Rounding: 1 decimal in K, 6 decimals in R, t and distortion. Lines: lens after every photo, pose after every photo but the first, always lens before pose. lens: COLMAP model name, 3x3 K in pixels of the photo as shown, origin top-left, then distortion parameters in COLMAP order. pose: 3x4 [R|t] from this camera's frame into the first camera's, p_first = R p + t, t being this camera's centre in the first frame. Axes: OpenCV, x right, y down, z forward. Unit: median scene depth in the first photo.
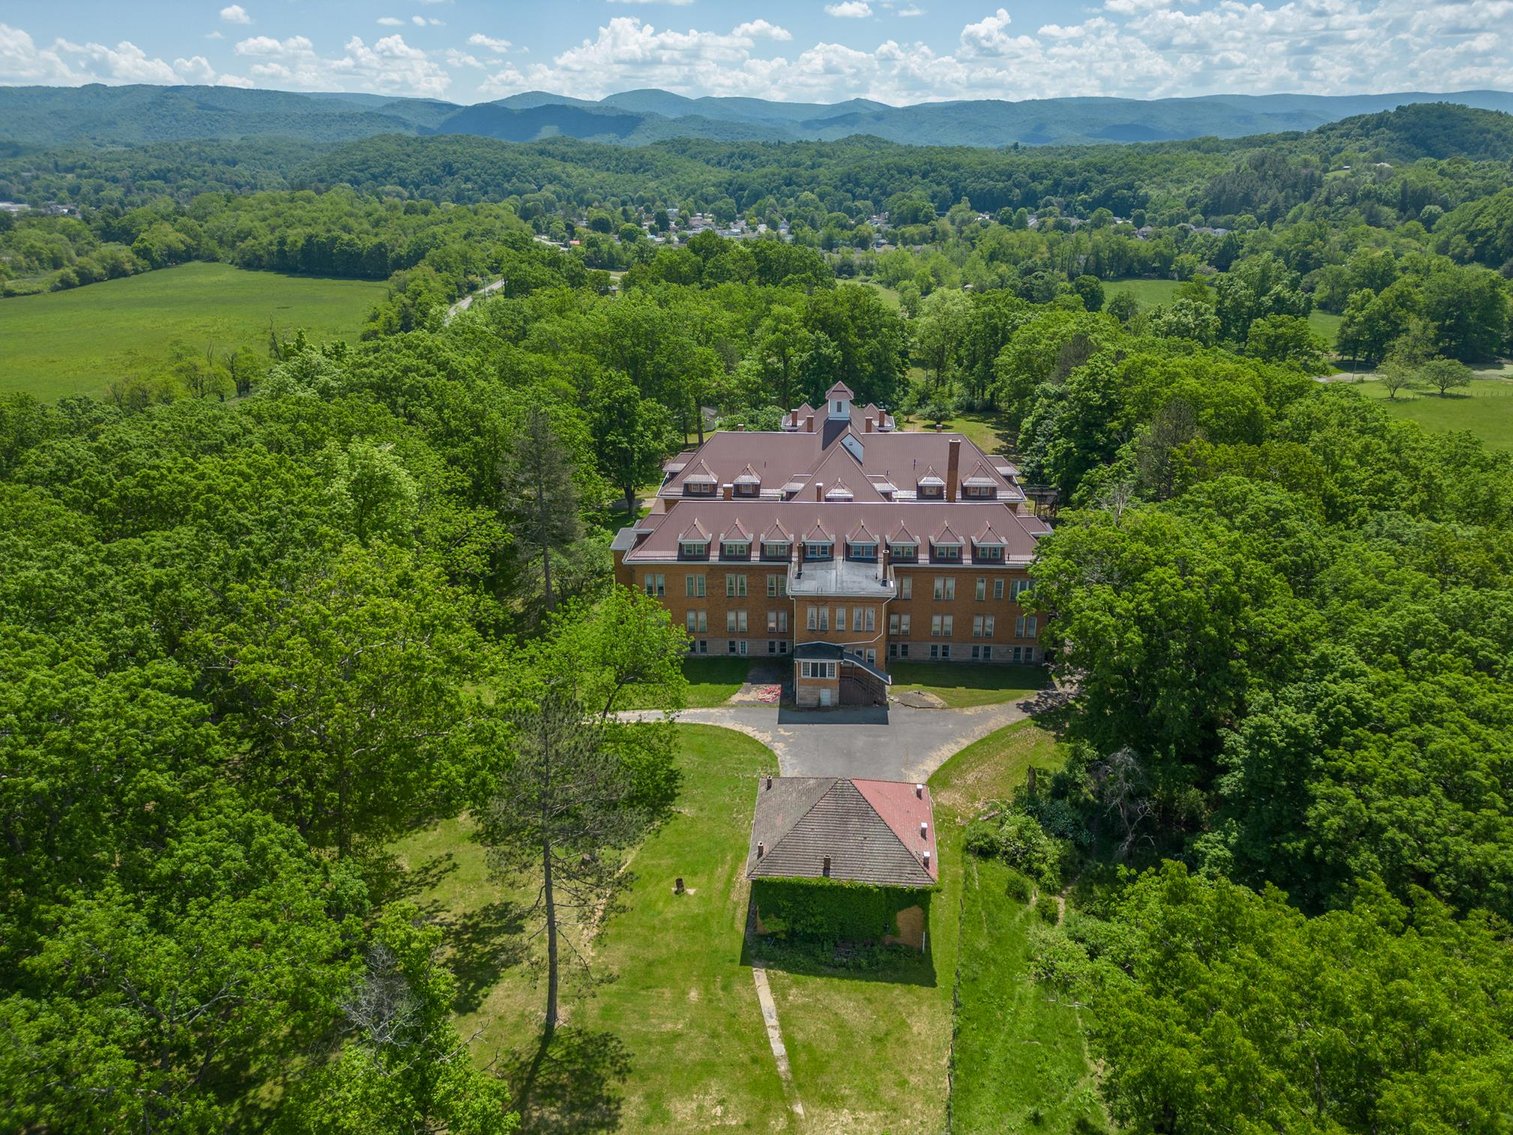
lens RADIAL K [[1082.6, 0, 766.1], [0, 1082.6, 565.8], [0, 0, 1]] dist [0.079253, -0.074110]
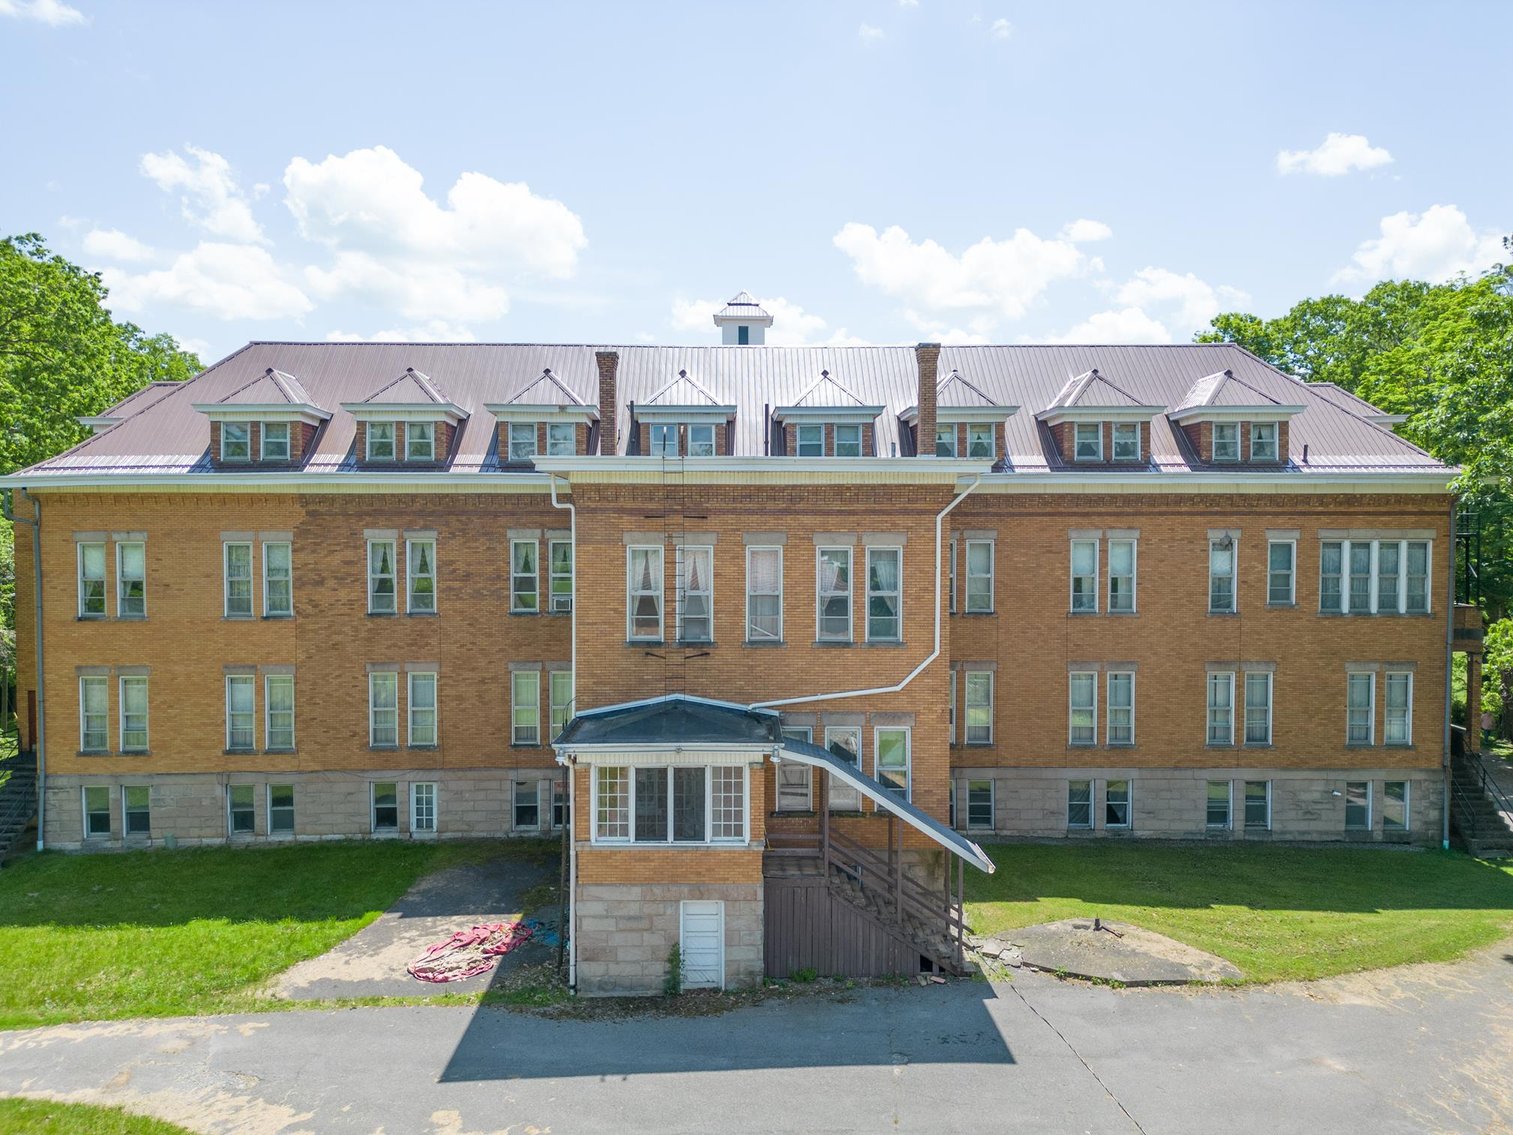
lens RADIAL K [[1083.0, 0, 751.2], [0, 1083.0, 540.9], [0, 0, 1]] dist [0.064273, -0.042694]
pose [[0.997391, 0.003377, 0.072115, 0.038535], [0.021758, 0.938399, -0.344868, 0.096673], [-0.068837, 0.345537, 0.935877, 0.608289]]
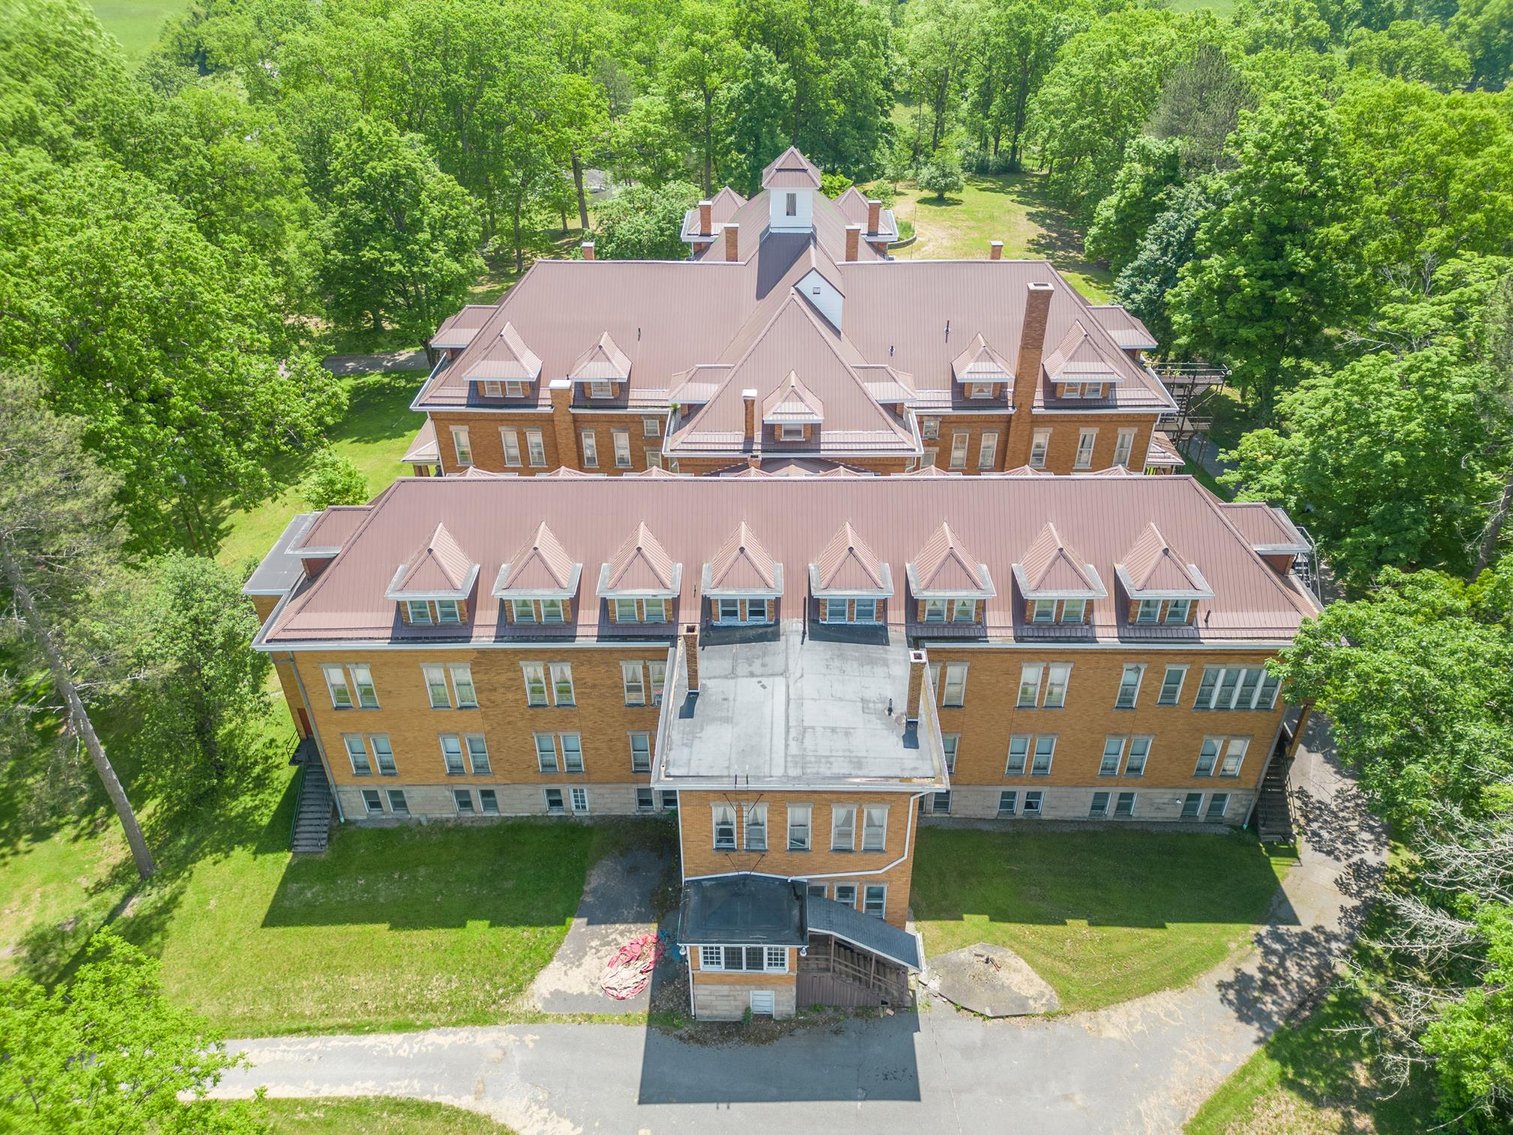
lens RADIAL K [[1082.6, 0, 766.1], [0, 1082.6, 565.8], [0, 0, 1]] dist [0.079253, -0.074110]
pose [[0.999034, -0.023522, 0.037127, 0.035656], [0.014774, 0.975310, 0.220347, -0.100417], [-0.041393, -0.219586, 0.974715, 0.508048]]
